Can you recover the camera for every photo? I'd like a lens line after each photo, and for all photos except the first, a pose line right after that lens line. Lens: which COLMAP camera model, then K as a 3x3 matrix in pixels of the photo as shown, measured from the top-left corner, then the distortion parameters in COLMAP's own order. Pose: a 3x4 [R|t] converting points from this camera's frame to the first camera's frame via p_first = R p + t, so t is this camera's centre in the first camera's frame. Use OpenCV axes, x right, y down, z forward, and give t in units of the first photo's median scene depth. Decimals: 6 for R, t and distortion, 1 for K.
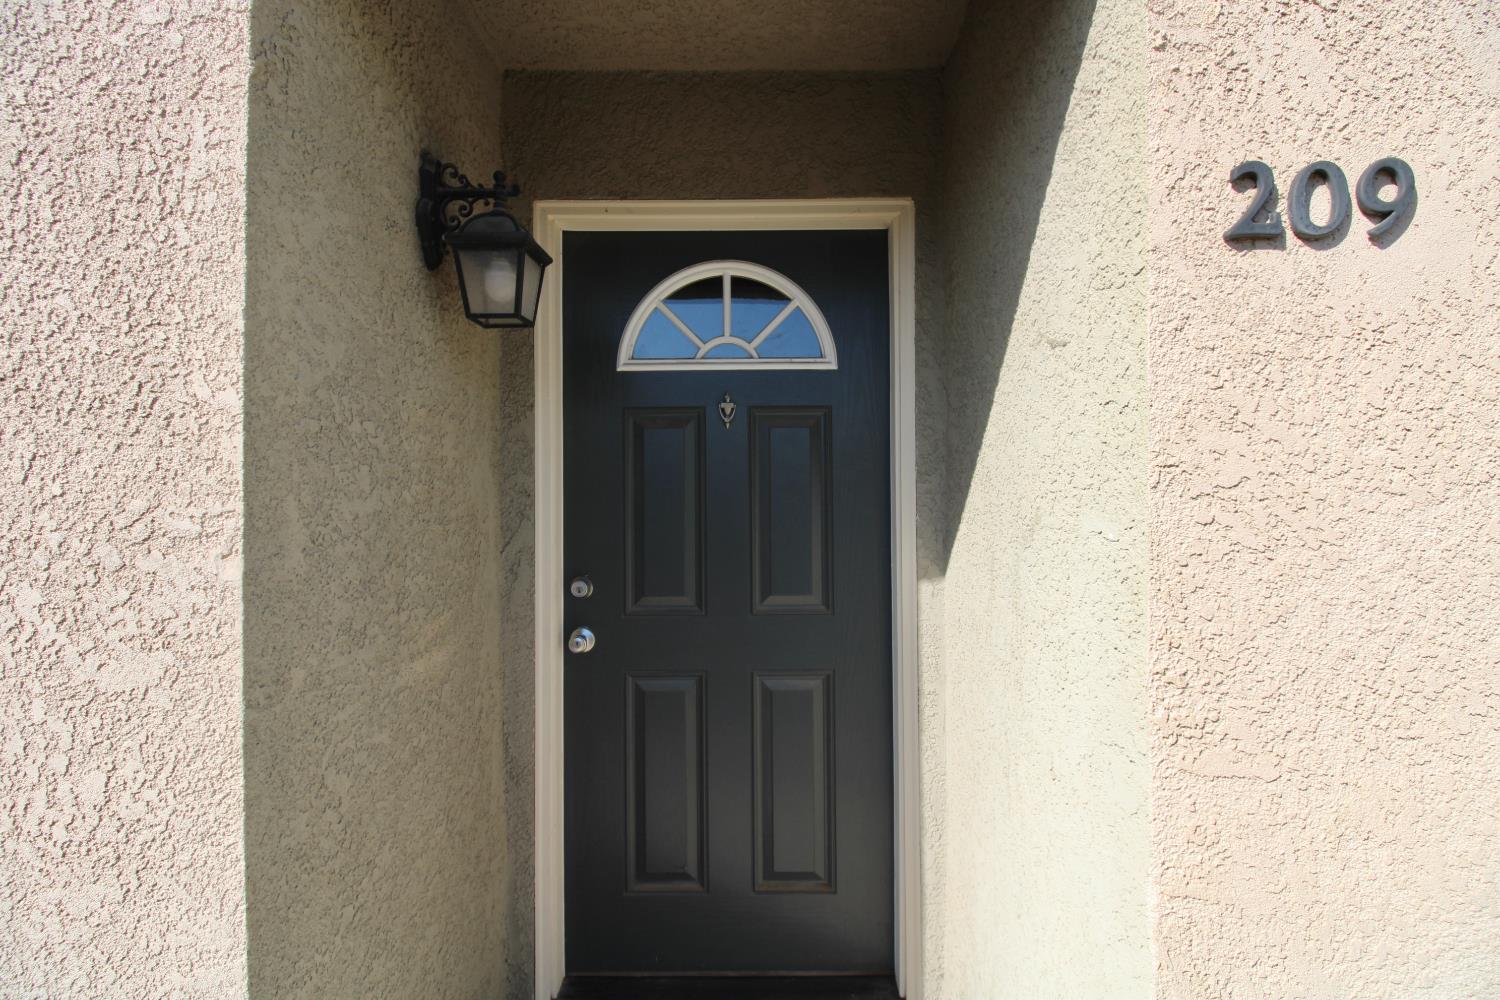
lens RADIAL K [[699.7, 0, 741.8], [0, 699.7, 491.5], [0, 0, 1]] dist [0.001145, -0.014944]
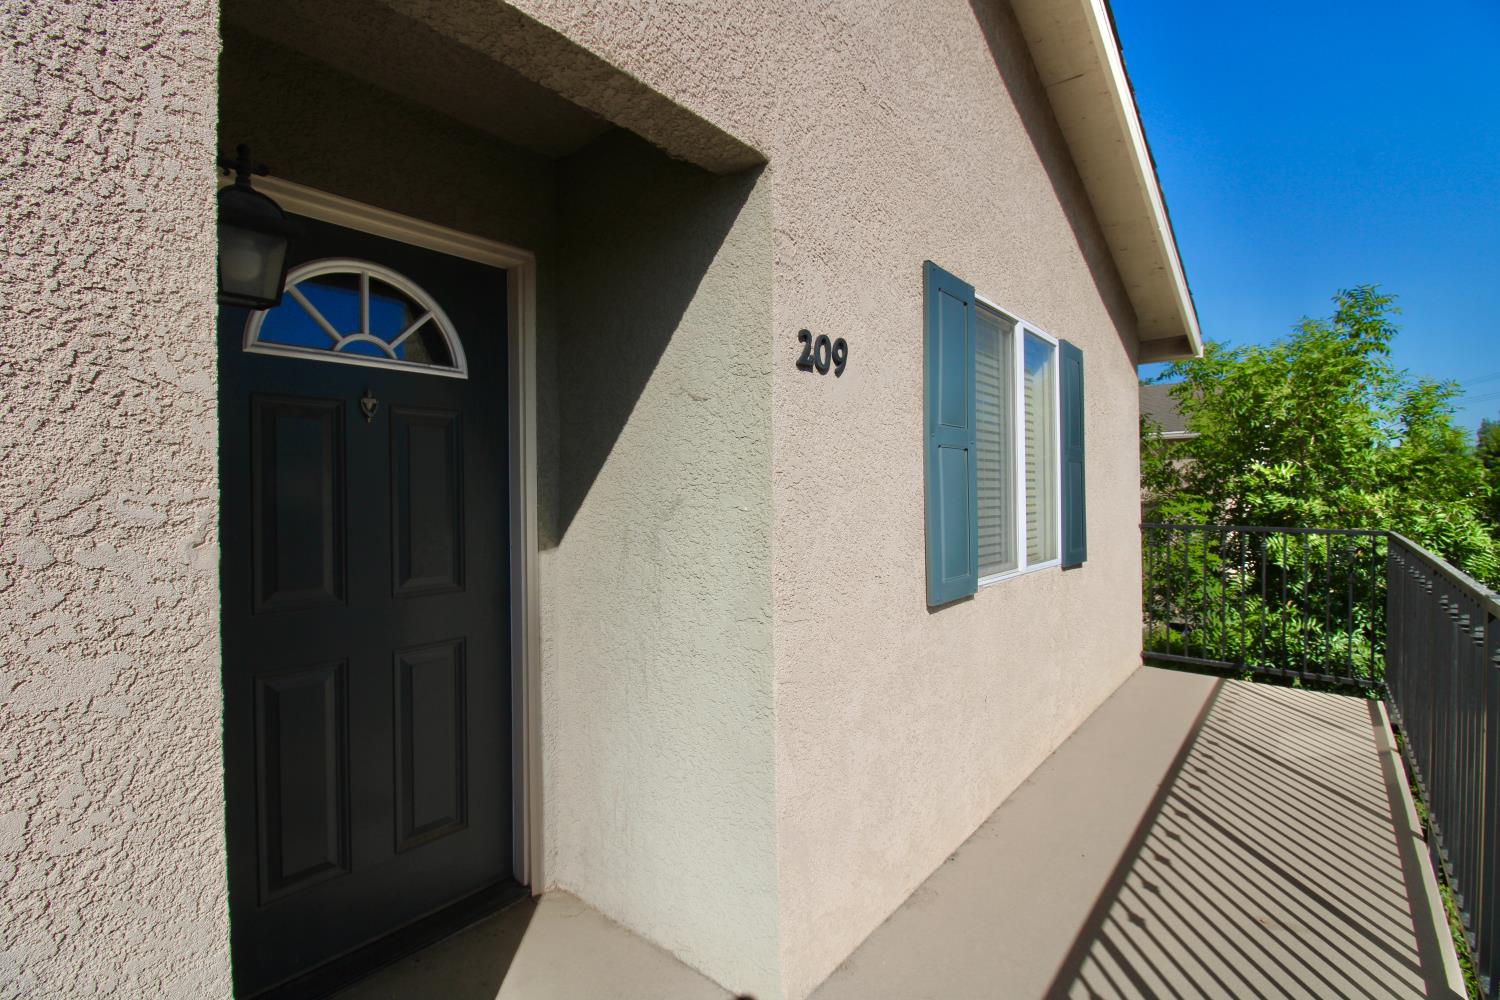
lens RADIAL K [[699.7, 0, 741.8], [0, 699.7, 491.5], [0, 0, 1]] dist [0.001145, -0.014944]
pose [[0.632687, -0.000147, 0.774408, -1.009776], [-0.005404, 0.999975, 0.004605, 0.010182], [-0.774389, -0.007098, 0.632670, -0.197563]]
